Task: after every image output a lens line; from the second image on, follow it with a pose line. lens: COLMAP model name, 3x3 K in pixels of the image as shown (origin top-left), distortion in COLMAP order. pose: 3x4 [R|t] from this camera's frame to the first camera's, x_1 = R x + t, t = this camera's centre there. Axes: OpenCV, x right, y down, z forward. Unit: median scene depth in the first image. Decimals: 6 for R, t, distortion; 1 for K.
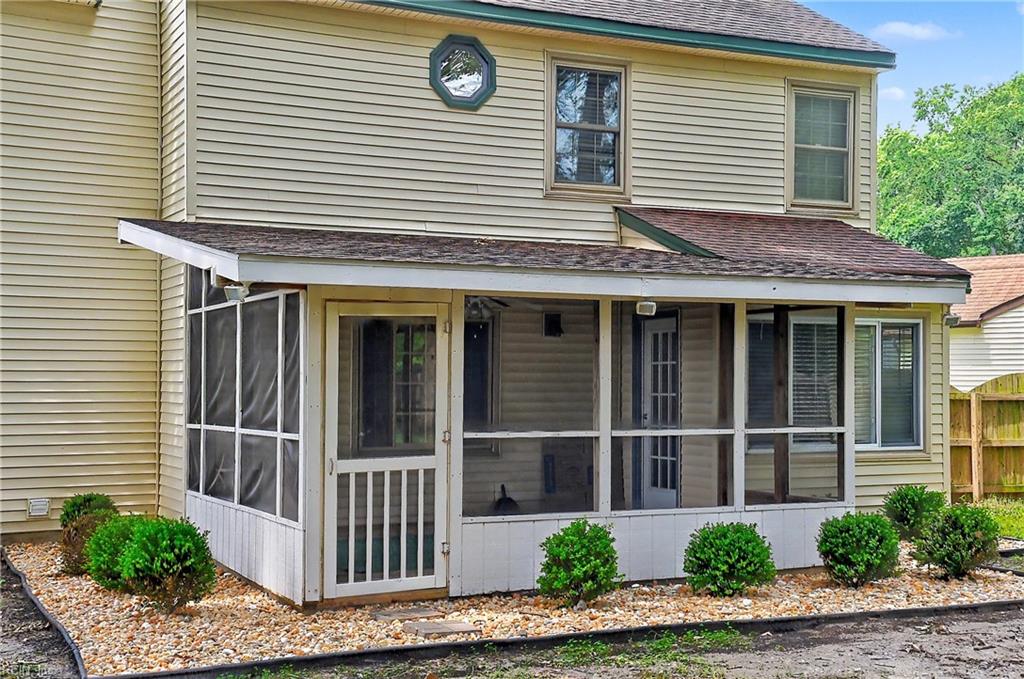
lens RADIAL K [[1438.2, 0, 518.4], [0, 1438.2, 342.3], [0, 0, 1]] dist [0.119488, 0.000000]
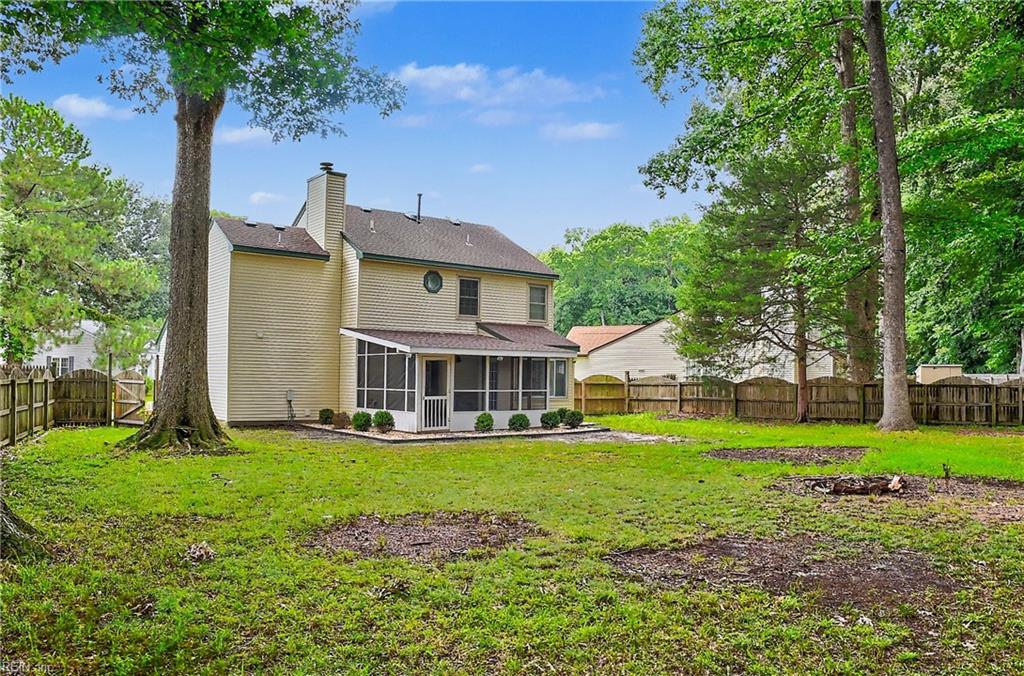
lens RADIAL K [[880.5, 0, 511.8], [0, 880.5, 340.5], [0, 0, 1]] dist [-0.161313, 0.104855]
pose [[0.978236, 0.018772, 0.206644, -0.341034], [-0.016858, 0.999797, -0.011020, -0.043342], [-0.206809, 0.007297, 0.978354, -1.228134]]
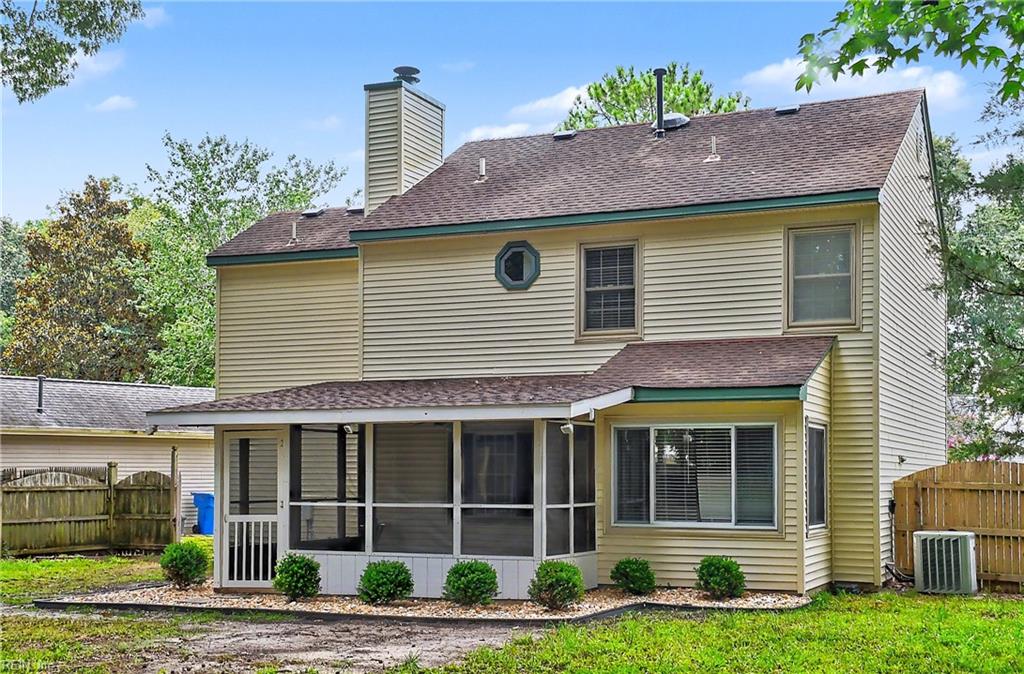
lens RADIAL K [[1348.4, 0, 509.0], [0, 1348.4, 339.6], [0, 0, 1]] dist [-0.089372, 0.000000]
pose [[0.628802, -0.080123, -0.773426, 1.276686], [0.020879, 0.996058, -0.086212, 0.011021], [0.777285, 0.038062, 0.627996, 0.152432]]
